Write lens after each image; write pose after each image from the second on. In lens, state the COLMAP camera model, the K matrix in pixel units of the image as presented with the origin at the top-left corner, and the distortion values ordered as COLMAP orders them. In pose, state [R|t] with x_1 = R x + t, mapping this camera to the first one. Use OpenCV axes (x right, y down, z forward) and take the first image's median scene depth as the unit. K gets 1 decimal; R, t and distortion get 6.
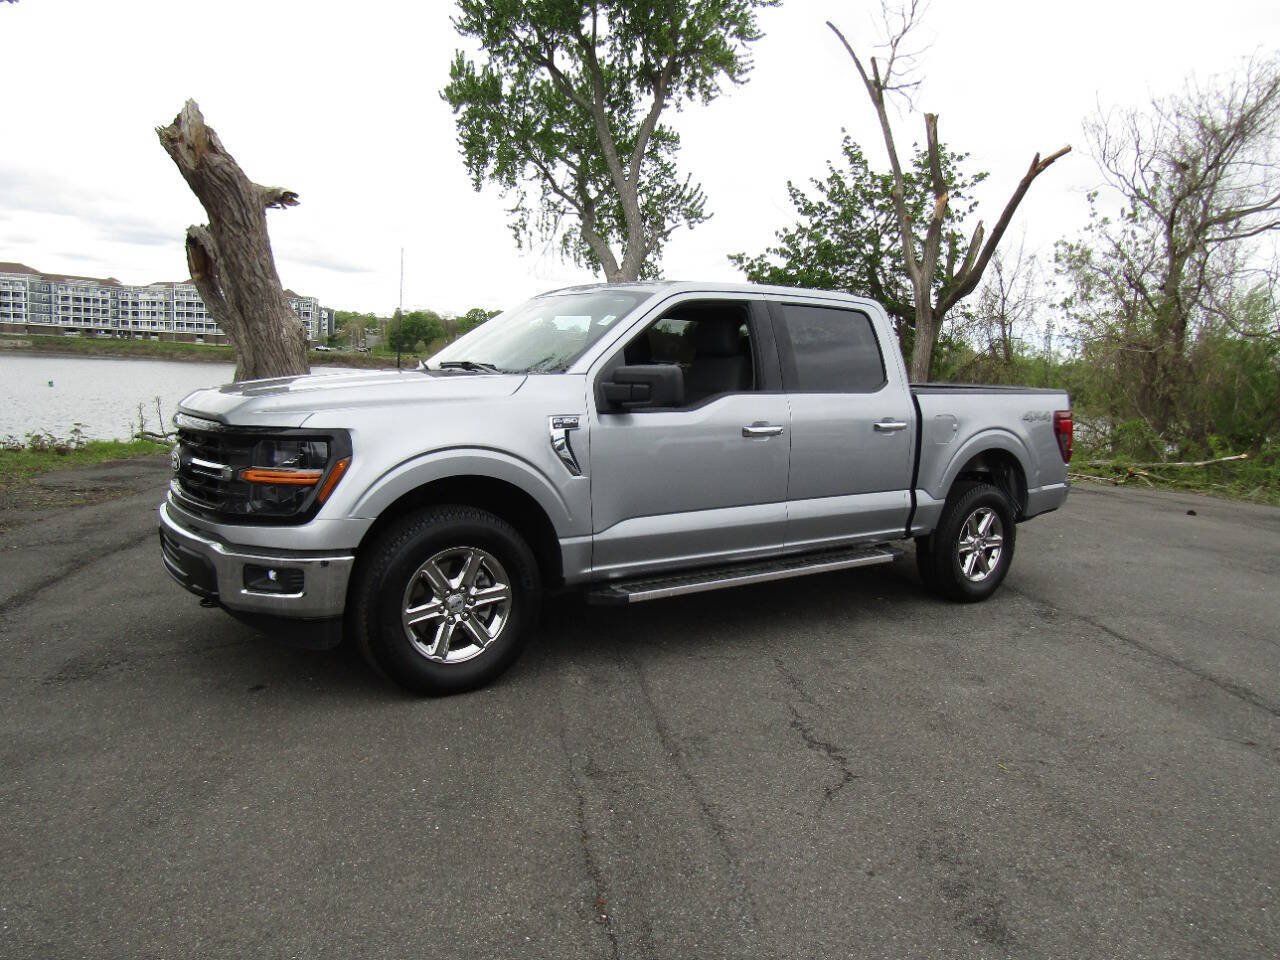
lens RADIAL K [[926.9, 0, 638.8], [0, 926.9, 496.7], [0, 0, 1]] dist [-0.029760, 0.028233]
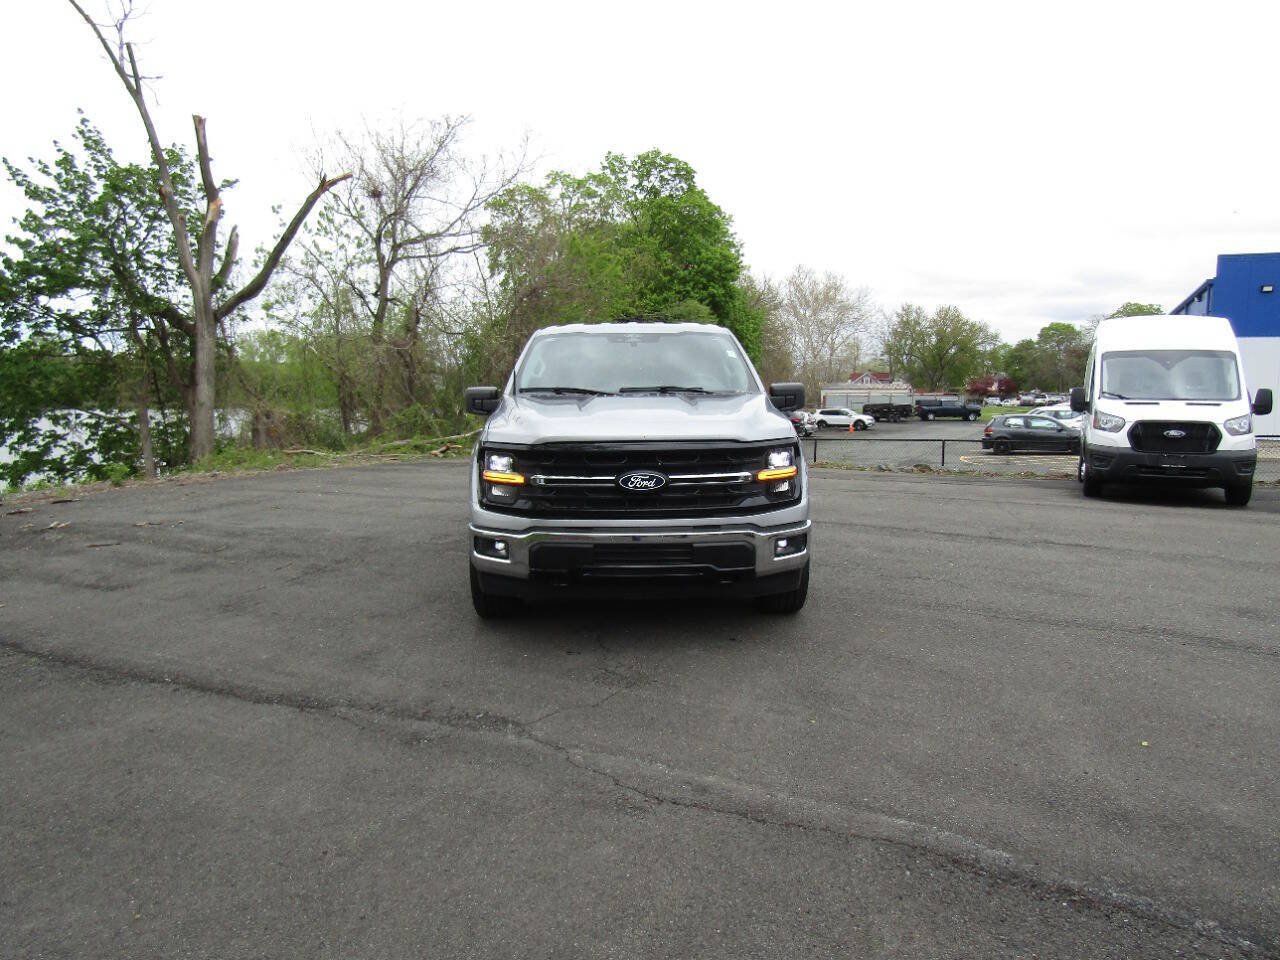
lens RADIAL K [[926.9, 0, 646.2], [0, 926.9, 503.4], [0, 0, 1]] dist [-0.029760, 0.028233]
pose [[0.553222, -0.156813, 0.818142, -0.986986], [0.142920, 0.985427, 0.092235, -0.081161], [-0.820683, 0.065902, 0.567571, 0.214066]]
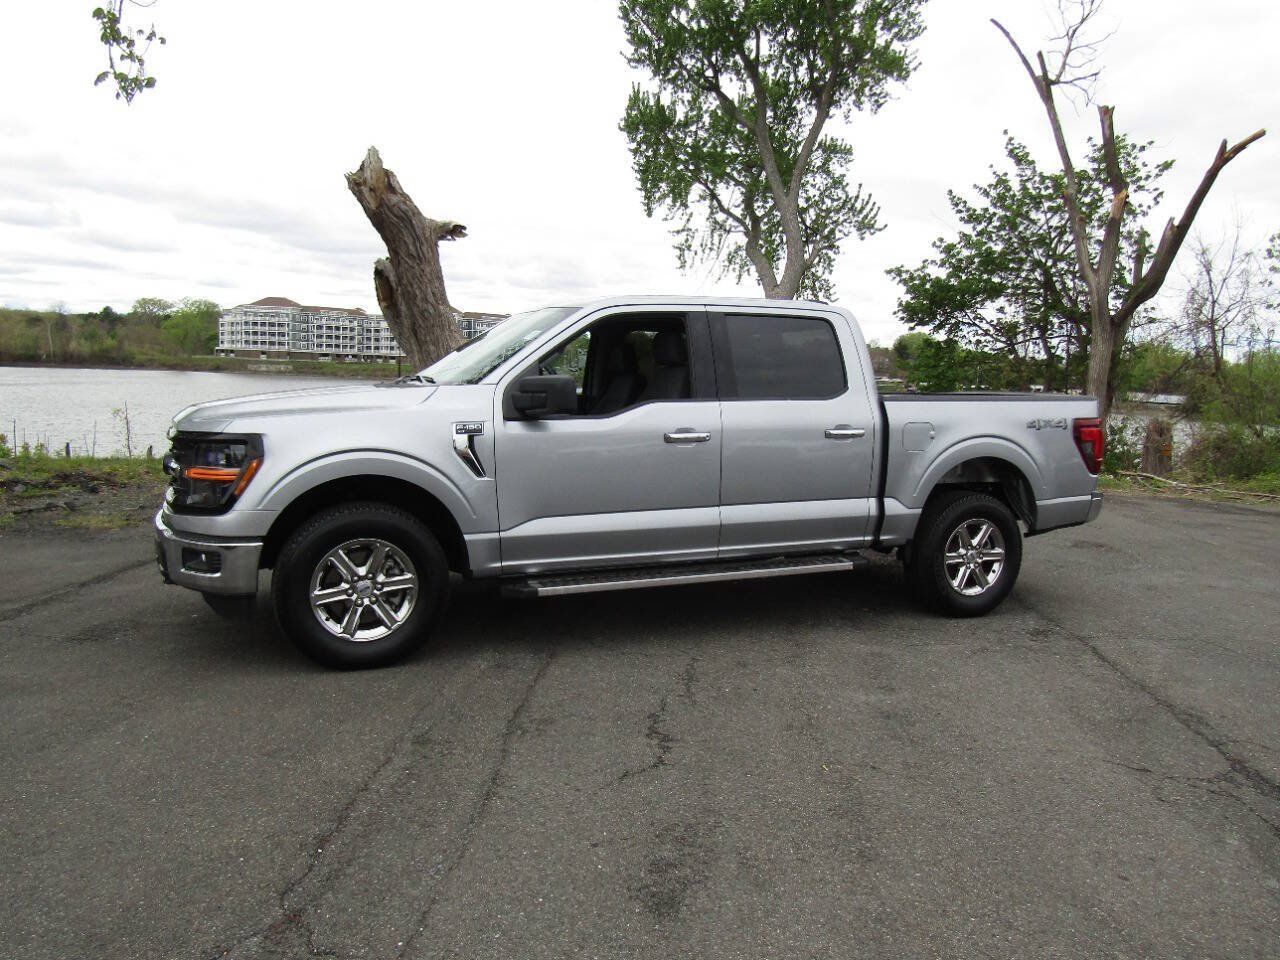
lens RADIAL K [[926.9, 0, 642.3], [0, 926.9, 490.3], [0, 0, 1]] dist [-0.029760, 0.028233]
pose [[0.974910, 0.011127, -0.222320, 0.245077], [-0.016524, 0.999612, -0.022430, 0.009740], [0.221984, 0.025541, 0.974716, -0.018042]]
